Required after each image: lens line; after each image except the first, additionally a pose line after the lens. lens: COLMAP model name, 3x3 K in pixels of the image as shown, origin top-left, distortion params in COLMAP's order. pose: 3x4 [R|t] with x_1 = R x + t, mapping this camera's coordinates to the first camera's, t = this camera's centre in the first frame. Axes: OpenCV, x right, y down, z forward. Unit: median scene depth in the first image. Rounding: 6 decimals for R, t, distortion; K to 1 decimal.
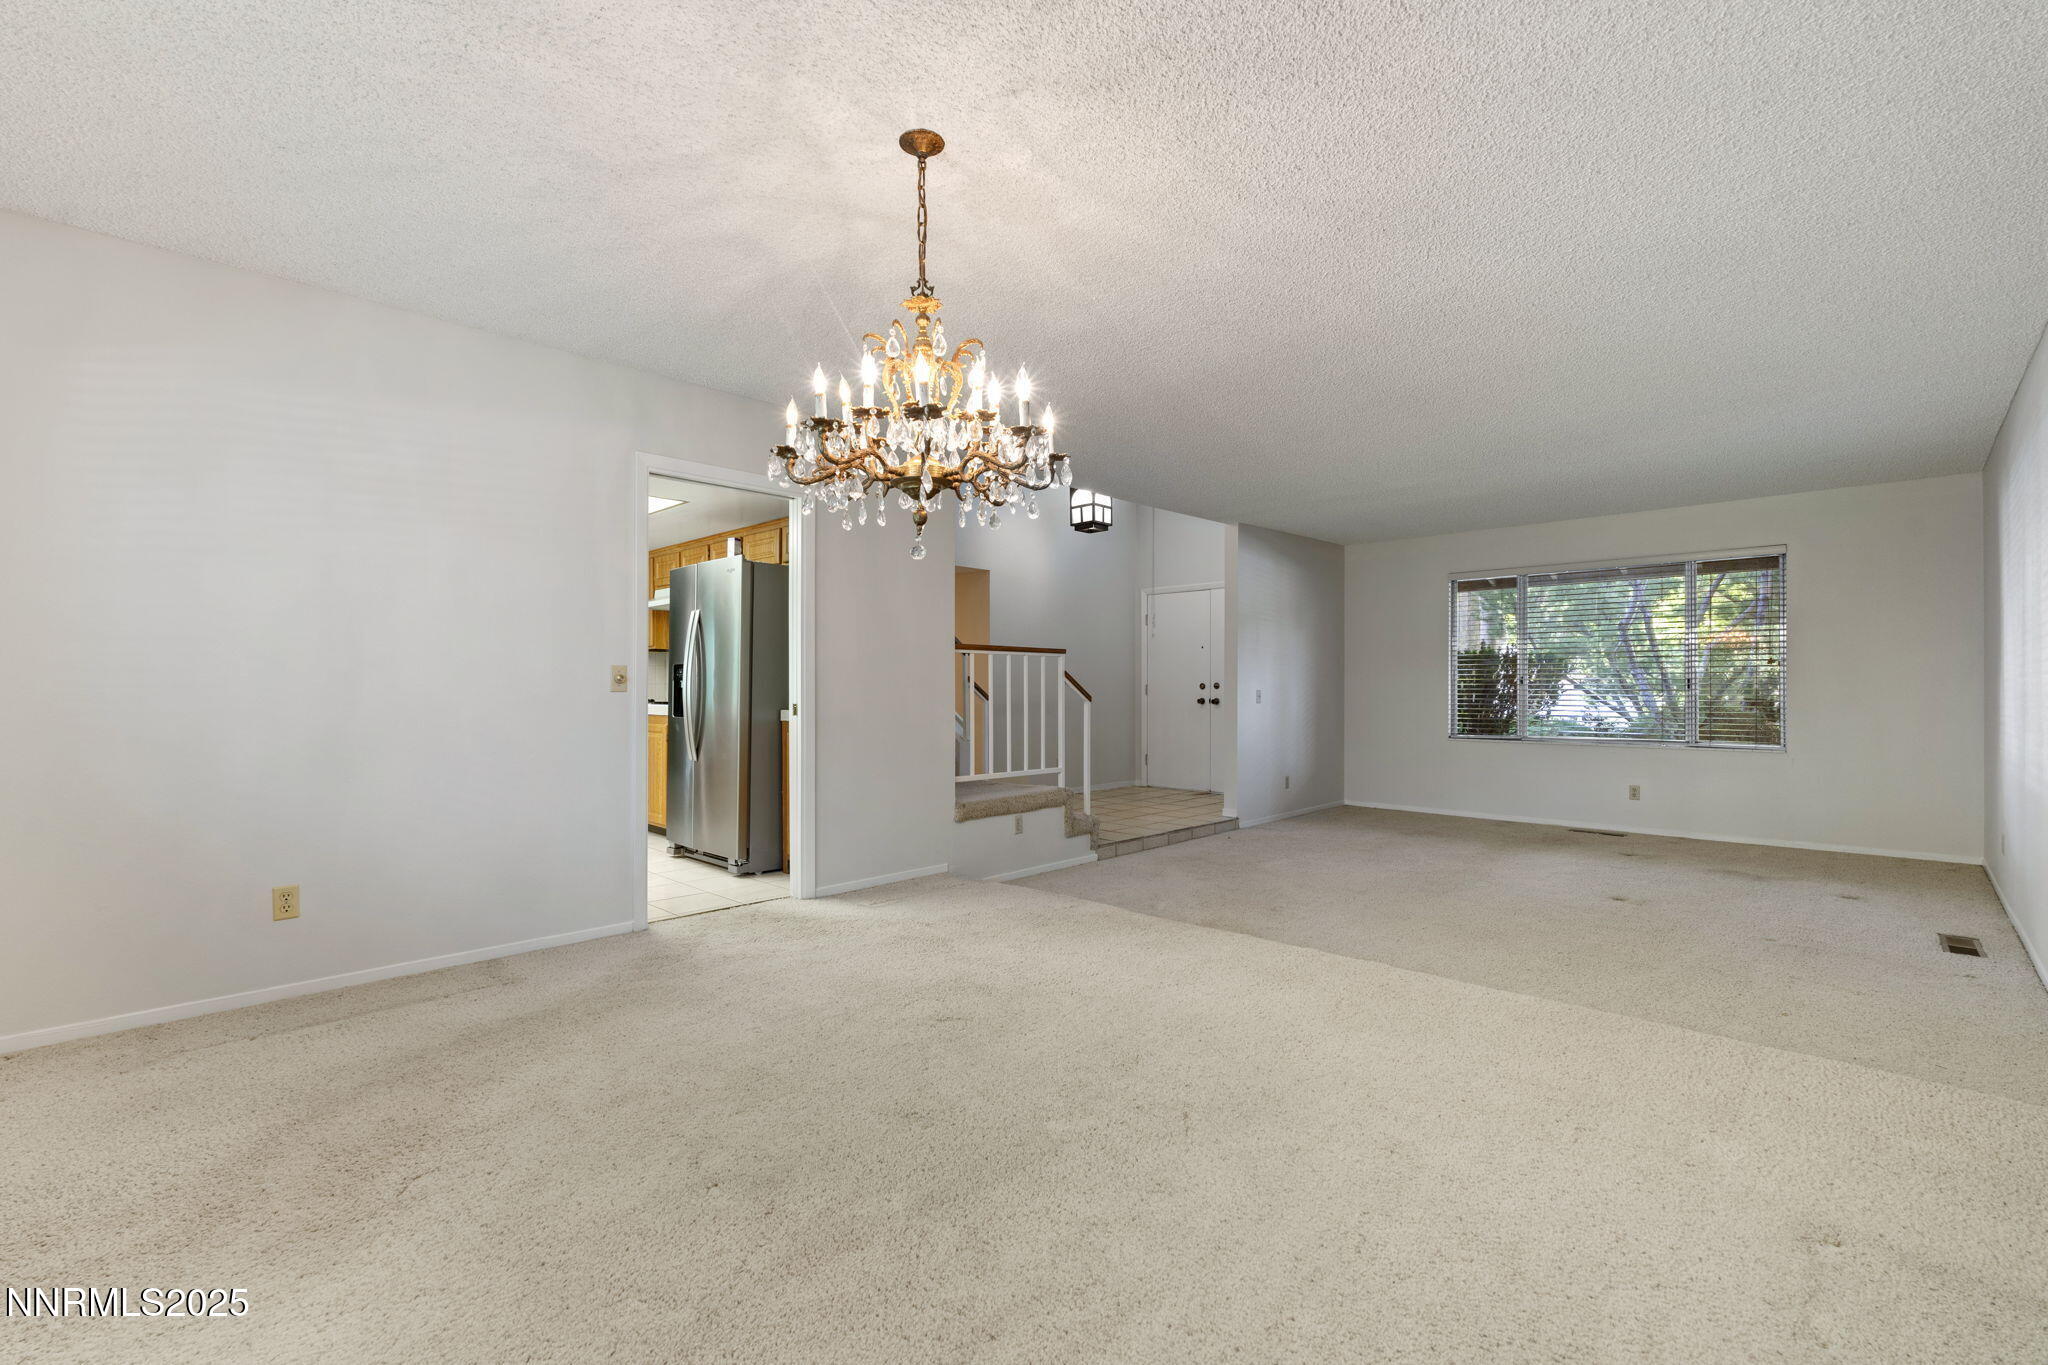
lens RADIAL K [[892.3, 0, 1022.0], [0, 892.3, 669.0], [0, 0, 1]] dist [-0.000988, 0.000039]
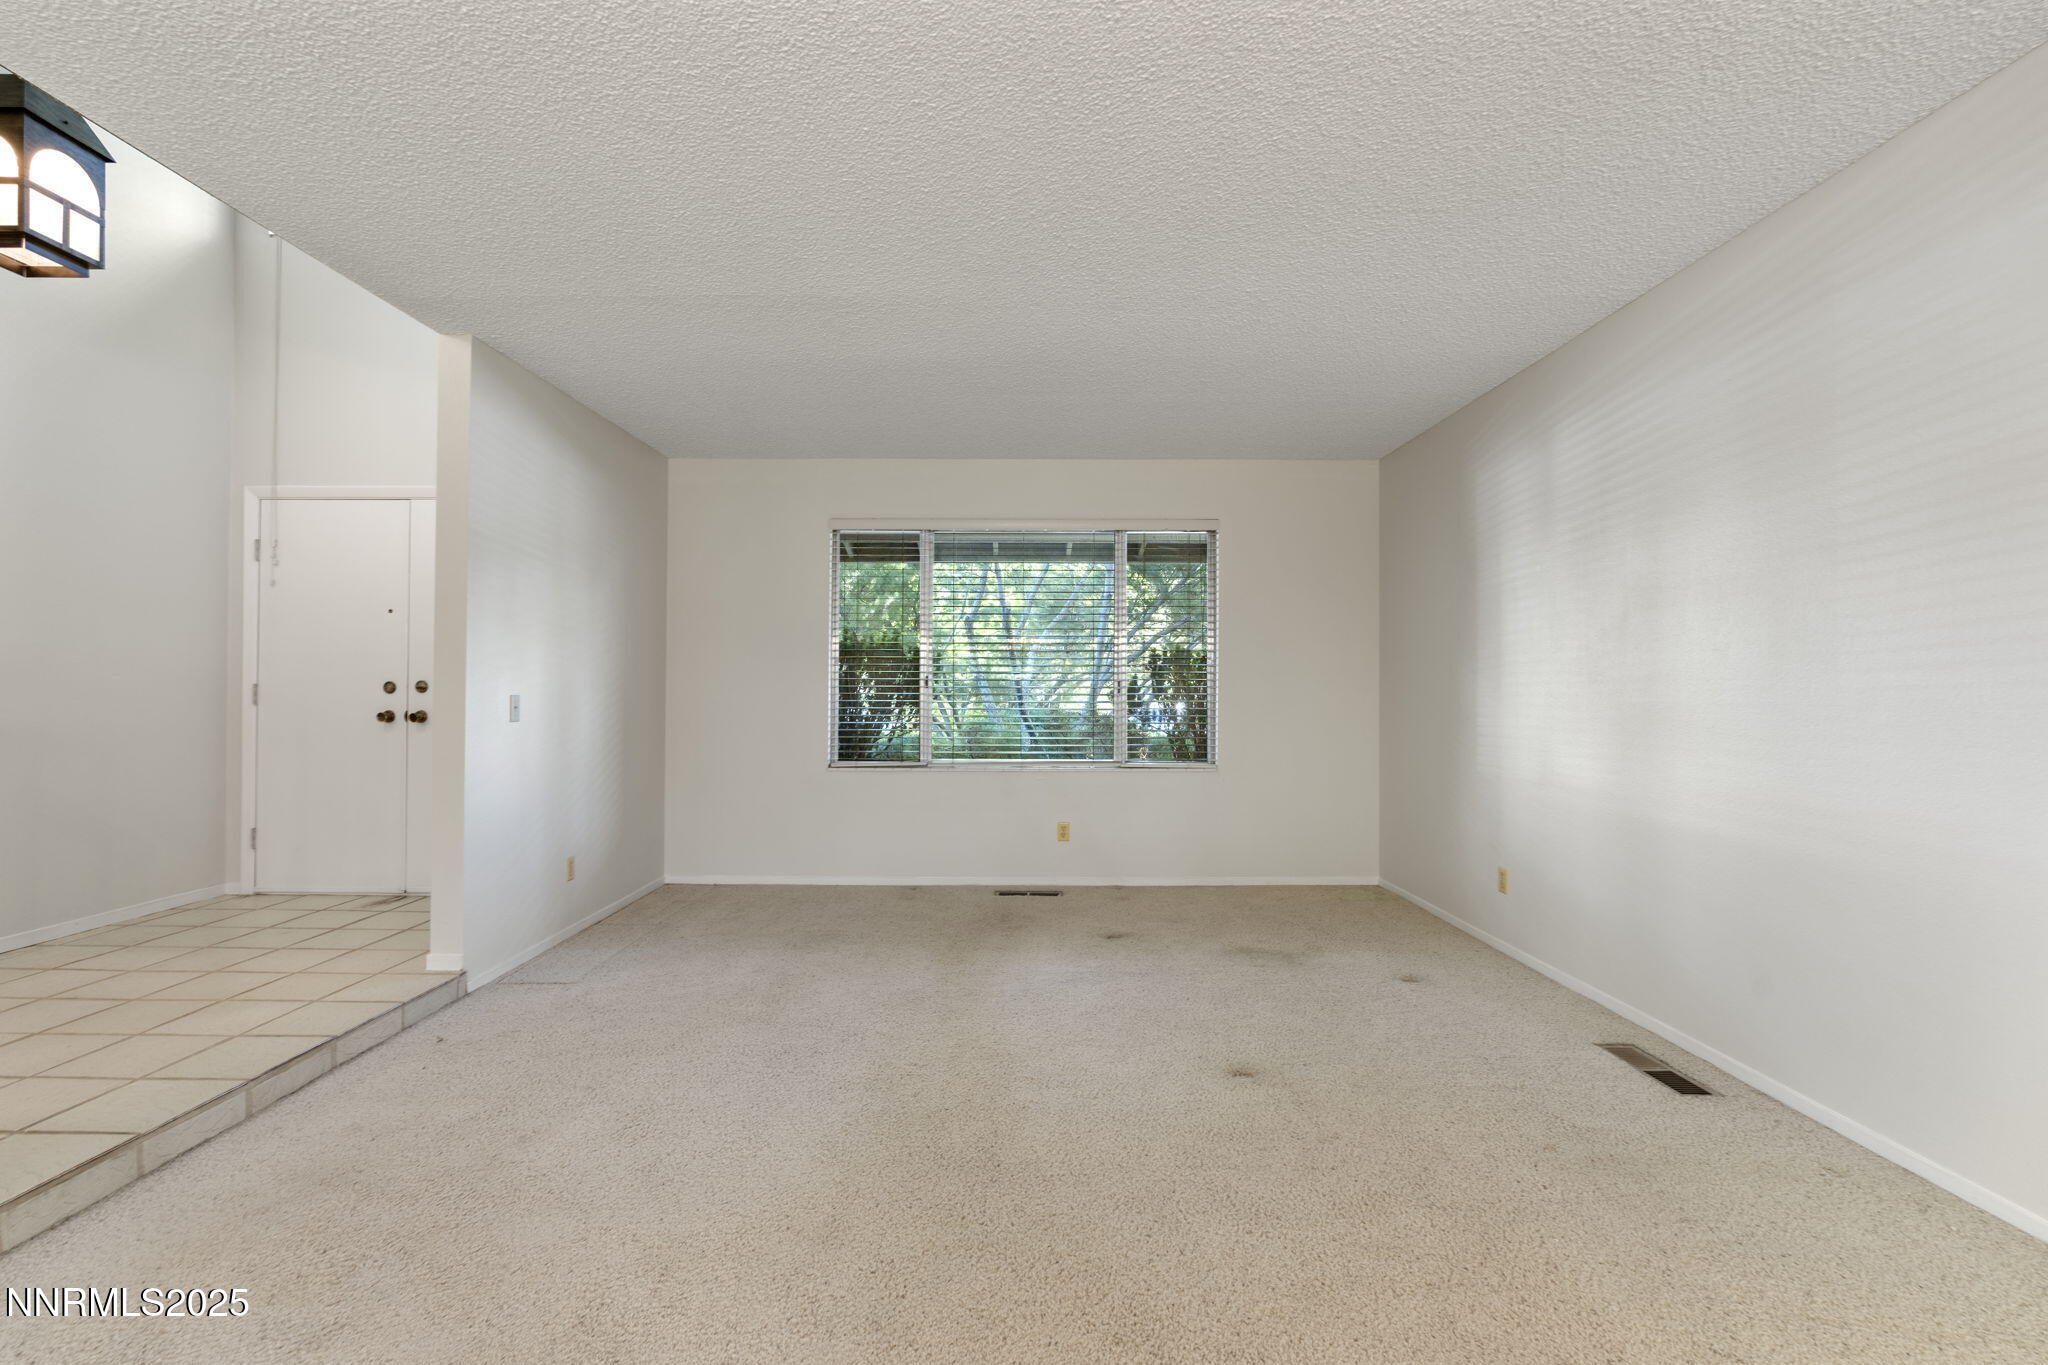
lens RADIAL K [[908.2, 0, 1016.1], [0, 908.2, 694.8], [0, 0, 1]] dist [-0.006139, 0.000795]
pose [[0.711656, 0.002546, 0.702524, 0.104427], [-0.018349, 0.999720, 0.014965, 0.010443], [-0.702289, -0.023540, 0.711503, 0.425193]]
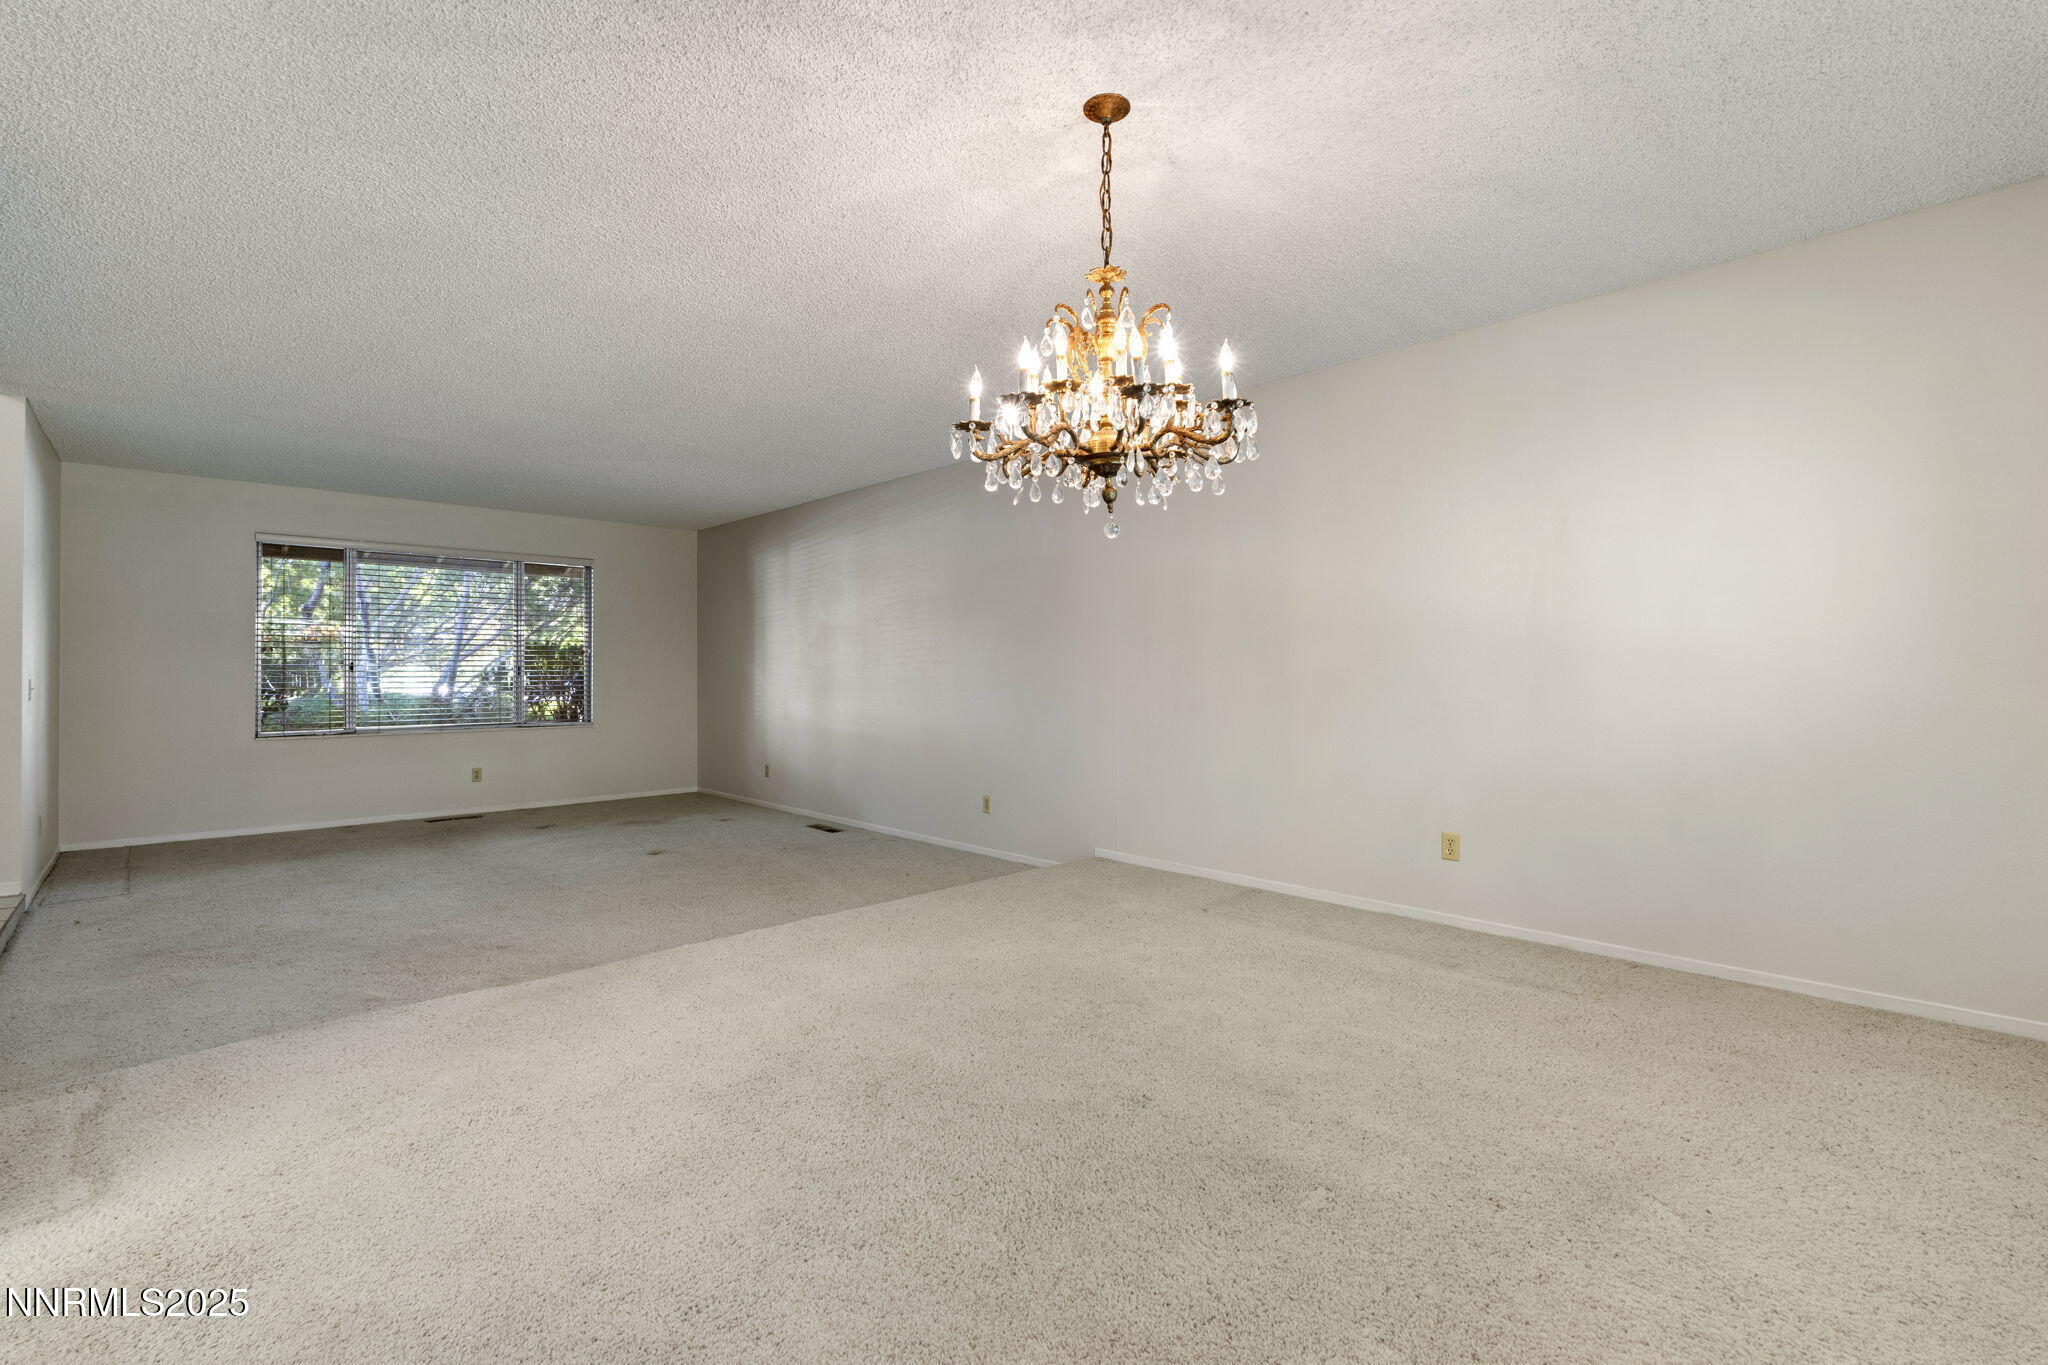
lens RADIAL K [[892.3, 0, 1022.0], [0, 892.3, 669.0], [0, 0, 1]] dist [-0.000988, 0.000039]
pose [[0.027422, 0.005578, 0.999608, -0.298676], [-0.018747, 0.999811, -0.005065, 0.006889], [-0.999448, -0.018601, 0.027521, 0.293894]]
